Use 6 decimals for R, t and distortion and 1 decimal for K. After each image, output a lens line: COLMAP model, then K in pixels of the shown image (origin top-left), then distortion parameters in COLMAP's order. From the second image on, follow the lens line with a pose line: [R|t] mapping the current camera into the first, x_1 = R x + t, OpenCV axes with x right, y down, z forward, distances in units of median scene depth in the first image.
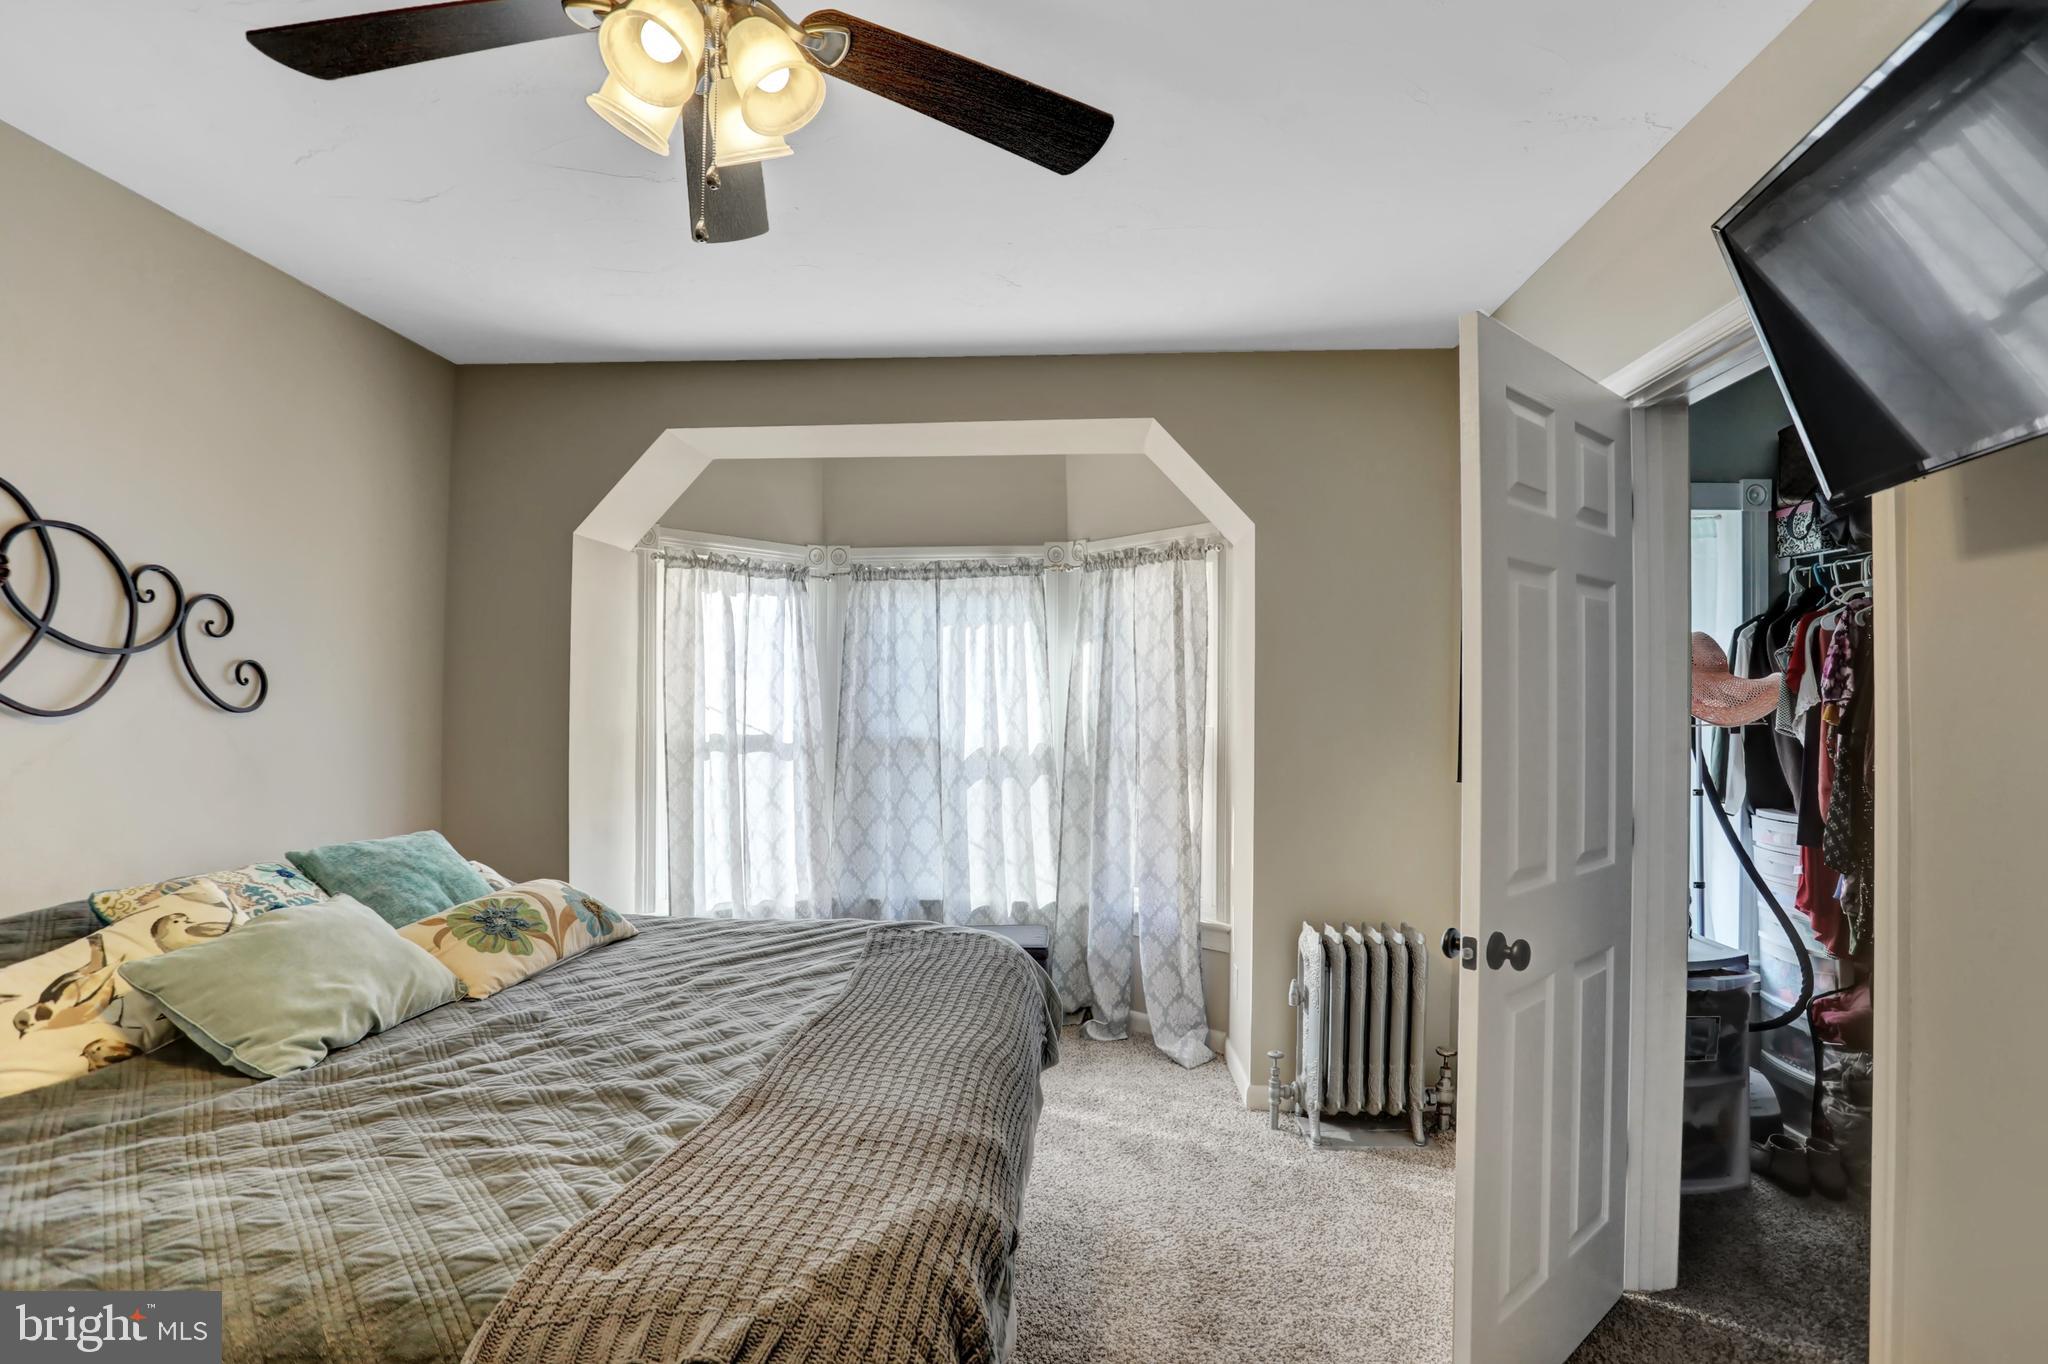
lens RADIAL K [[998.9, 0, 1024.8], [0, 998.9, 701.8], [0, 0, 1]] dist [-0.079240, 0.032193]
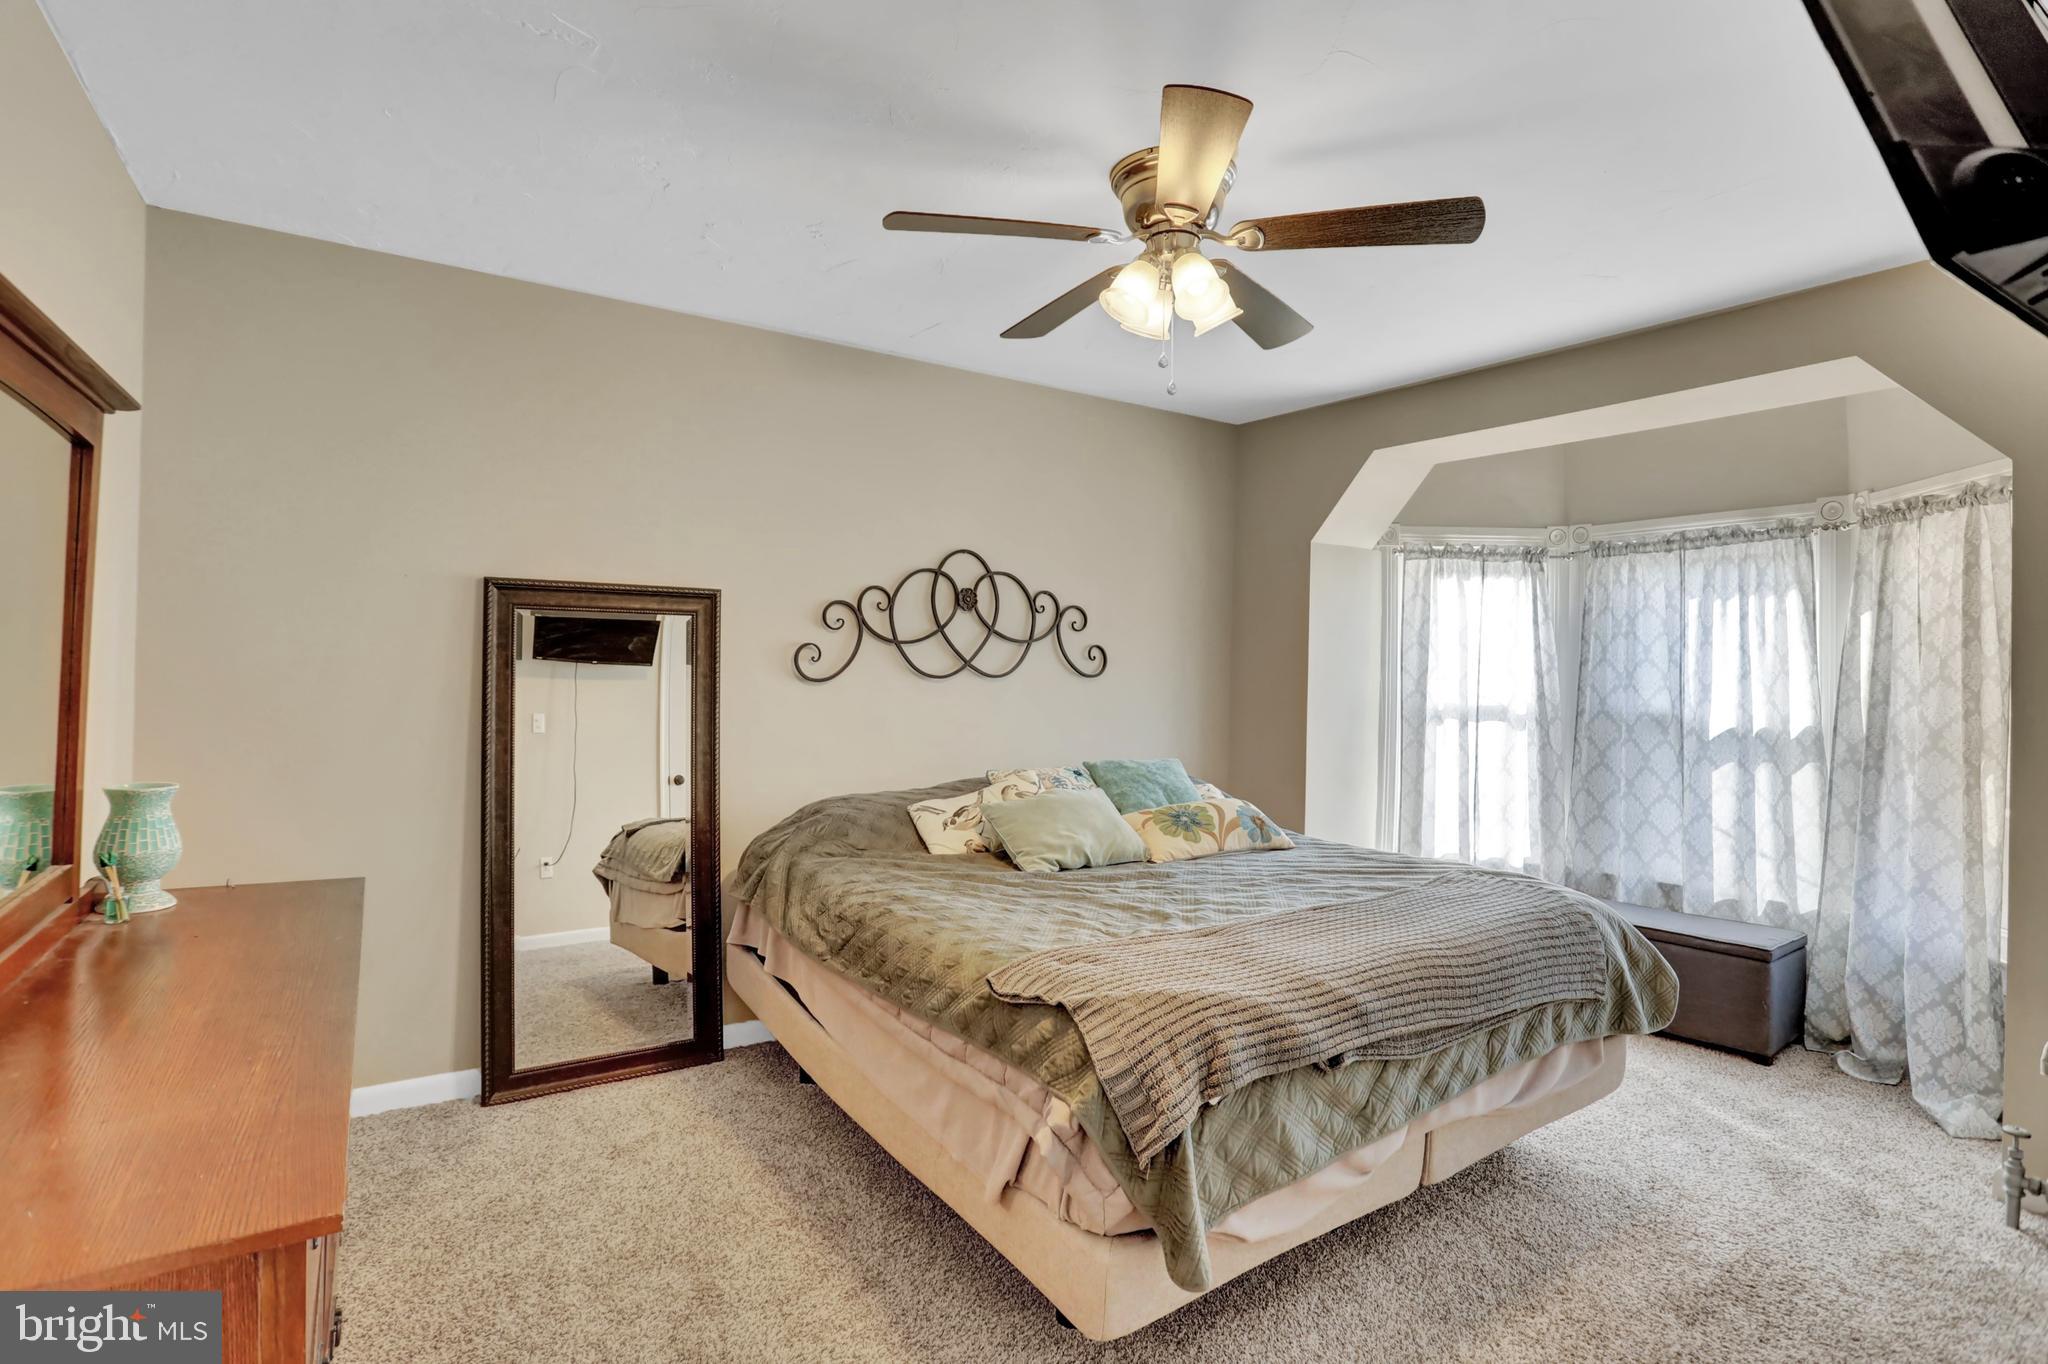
lens RADIAL K [[991.1, 0, 1022.8], [0, 991.1, 669.8], [0, 0, 1]] dist [-0.076128, 0.030055]
pose [[0.612277, 0.008789, -0.790595, 0.274138], [-0.011910, 0.999927, 0.001892, -0.002273], [0.790554, 0.008257, 0.612337, -0.070477]]
